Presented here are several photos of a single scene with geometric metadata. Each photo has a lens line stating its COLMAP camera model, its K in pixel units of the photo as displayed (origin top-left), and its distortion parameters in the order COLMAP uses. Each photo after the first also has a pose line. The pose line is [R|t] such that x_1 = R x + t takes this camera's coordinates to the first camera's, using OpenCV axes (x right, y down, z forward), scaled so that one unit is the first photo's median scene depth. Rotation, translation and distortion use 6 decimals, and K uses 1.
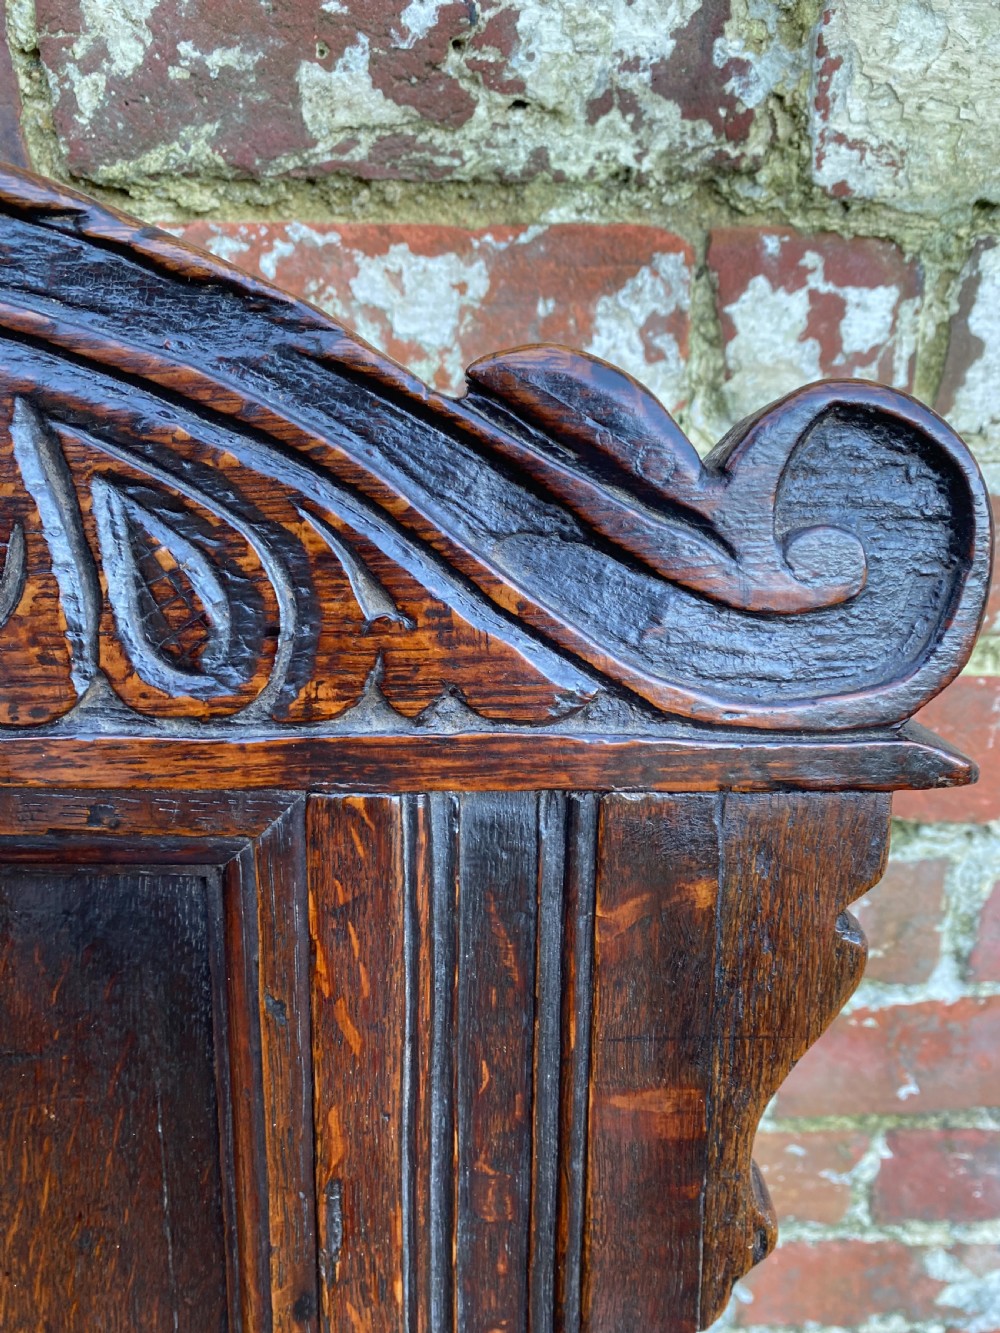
lens RADIAL K [[1031.5, 0, 512.1], [0, 1031.5, 661.4], [0, 0, 1]] dist [0.007042, -0.003932]
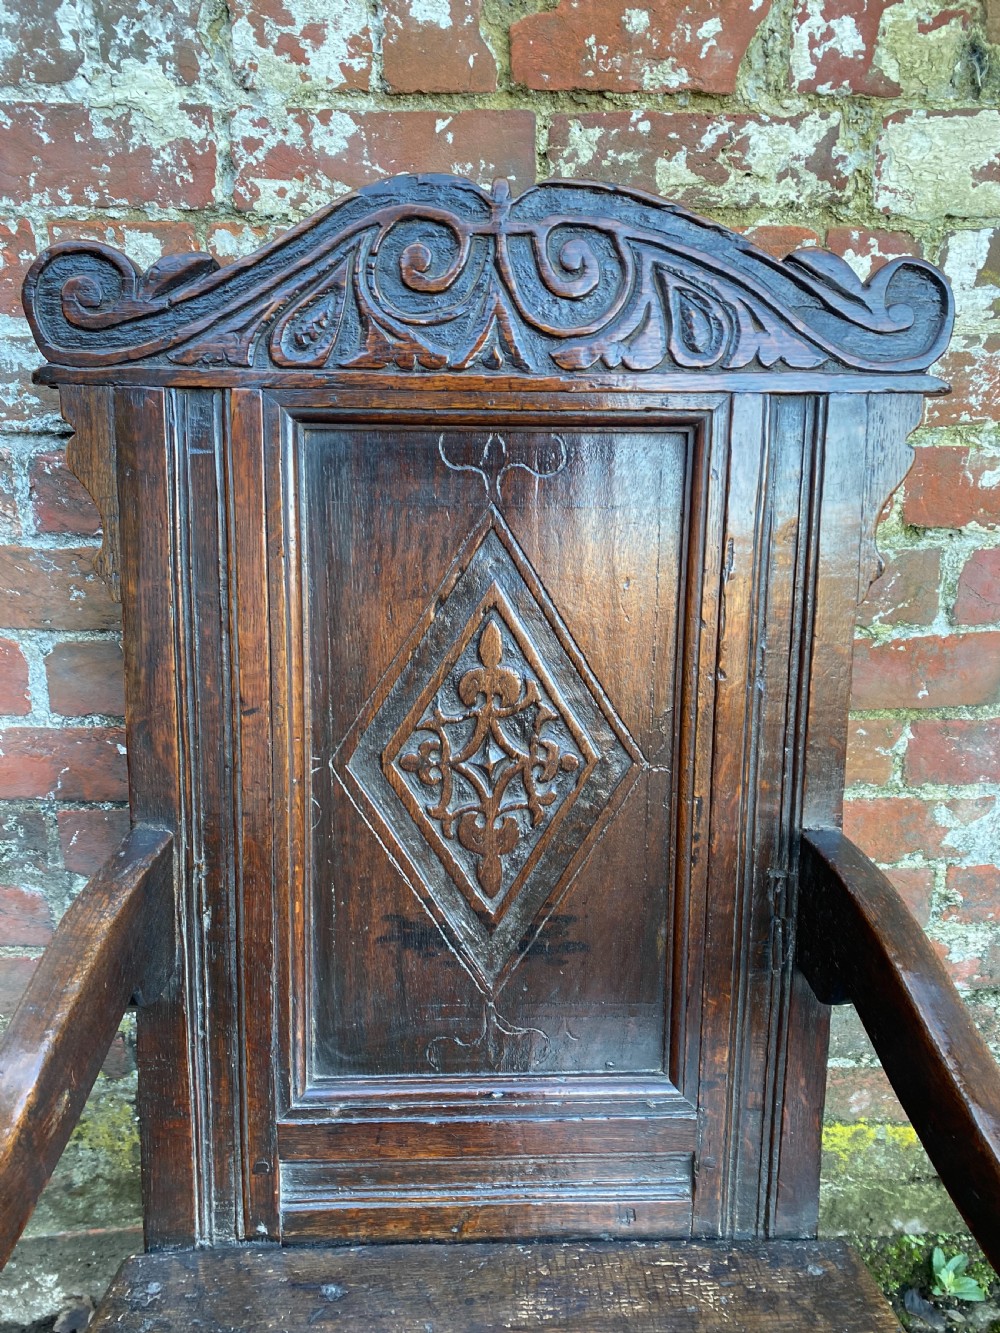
lens RADIAL K [[1013.9, 0, 502.5], [0, 1013.9, 649.4], [0, 0, 1]] dist [0.027895, -0.020631]
pose [[0.999987, -0.004349, 0.002720, -0.548854], [0.004510, 0.998055, -0.062169, 0.658984], [-0.002445, 0.062181, 0.998062, -1.208201]]
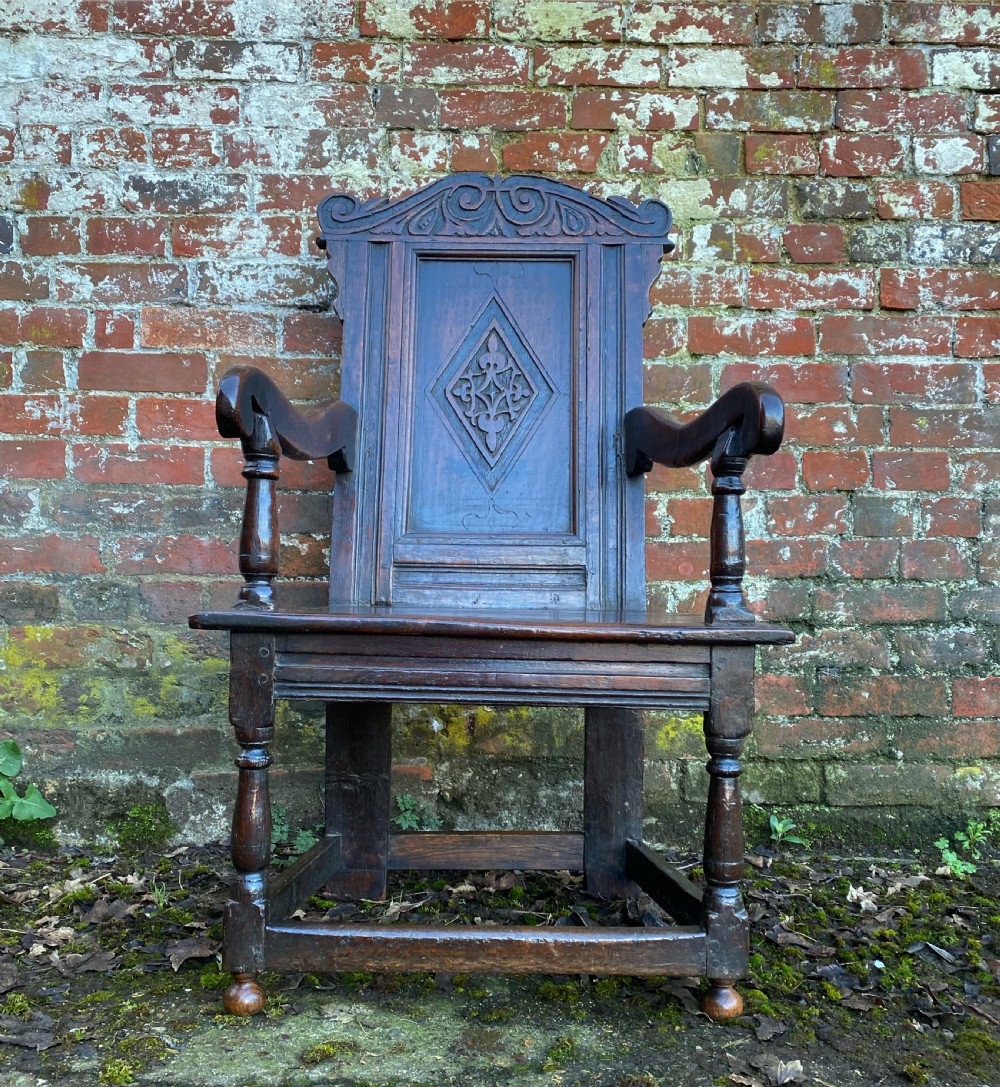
lens RADIAL K [[1032.0, 0, 494.8], [0, 1032.0, 575.8], [0, 0, 1]] dist [0.003236, 0.000000]
pose [[0.999889, -0.001256, -0.014864, -0.485695], [-0.004818, 0.915844, -0.401506, 3.446188], [0.014117, 0.401533, 0.915736, -3.199635]]
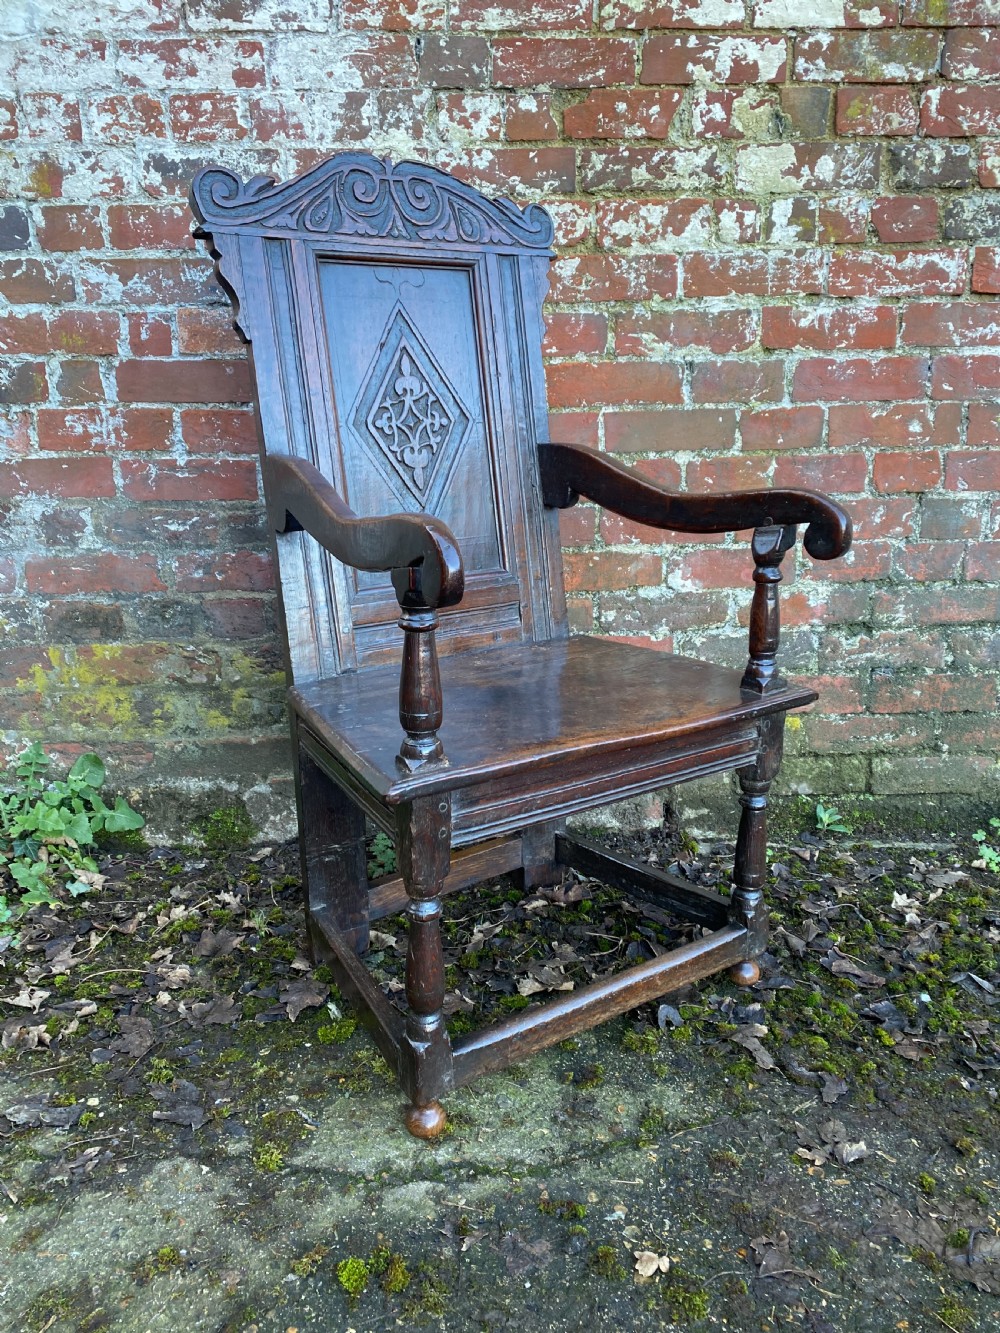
lens RADIAL K [[1031.5, 0, 493.3], [0, 1031.5, 656.4], [0, 0, 1]] dist [0.007042, -0.003932]
pose [[0.999708, -0.012961, -0.020392, -0.784992], [0.009685, 0.988138, -0.153262, 2.467637], [0.022136, 0.153020, 0.987975, -3.522184]]
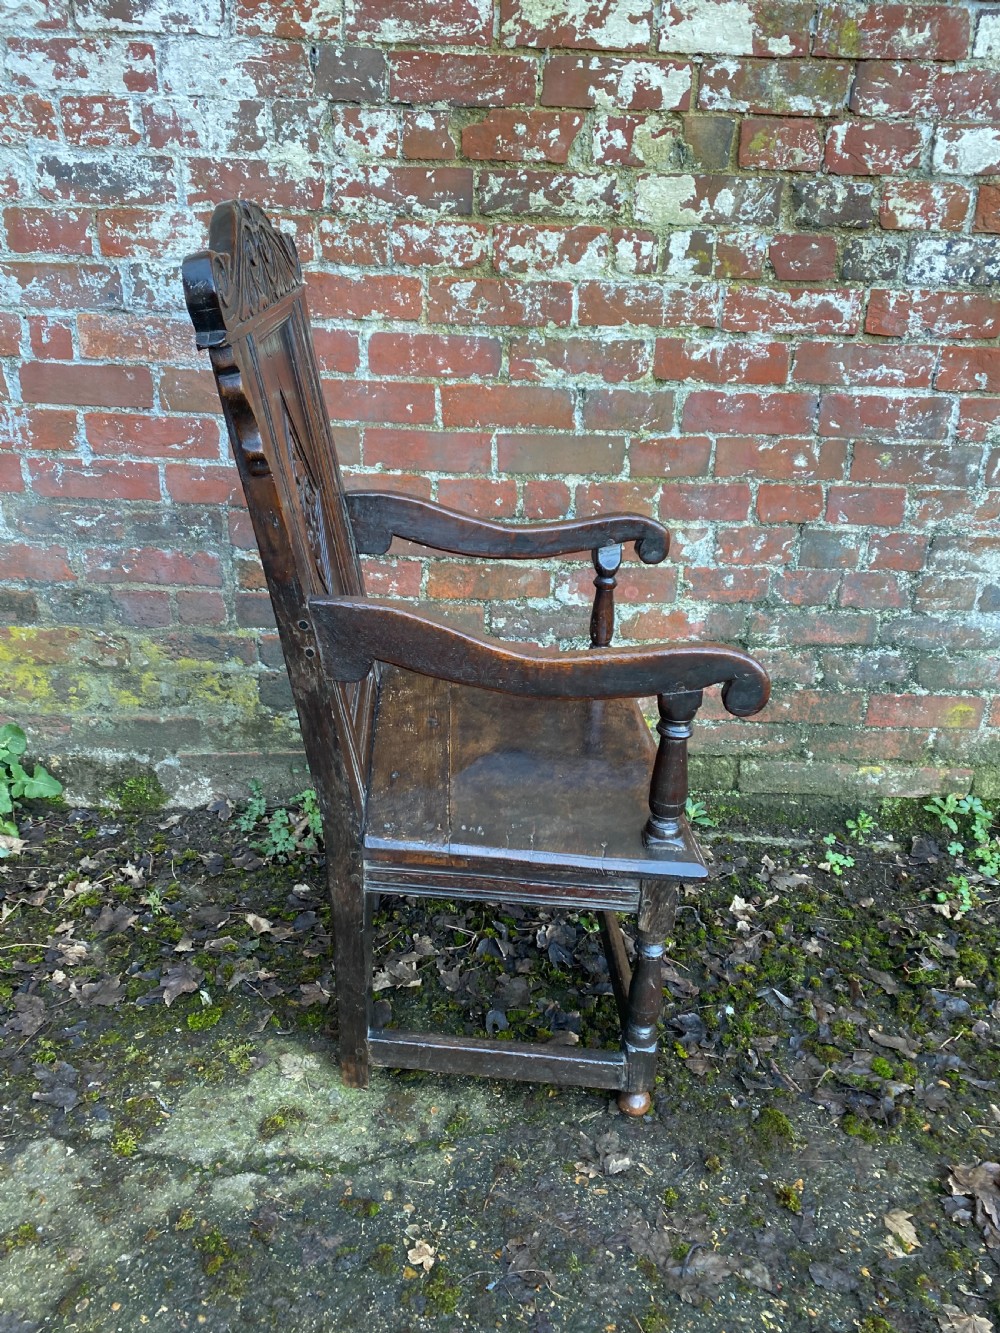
lens RADIAL K [[1031.5, 0, 492.8], [0, 1031.5, 665.1], [0, 0, 1]] dist [0.007042, -0.003932]
pose [[0.998772, 0.040850, -0.028014, -0.145229], [-0.040569, 0.999121, 0.010531, 1.609097], [0.028419, -0.009382, 0.999552, -3.895421]]
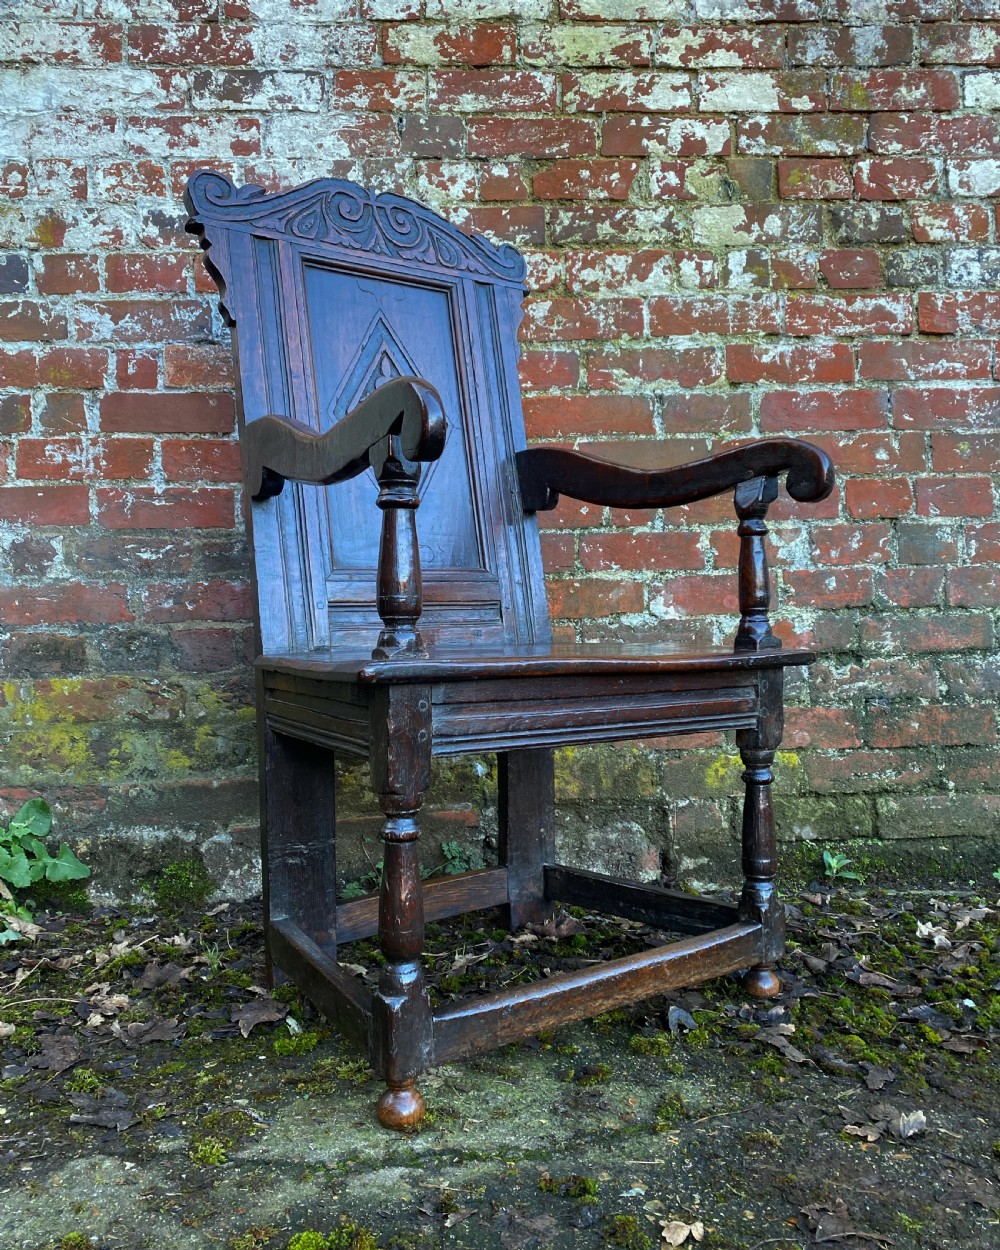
lens RADIAL K [[1032.7, 0, 497.2], [0, 1032.7, 607.7], [0, 0, 1]] dist [-0.000411, 0.006890]
pose [[0.999551, -0.027147, 0.012708, -0.830453], [0.029969, 0.913073, -0.406693, 3.383376], [-0.000563, 0.406891, 0.913477, -3.076598]]
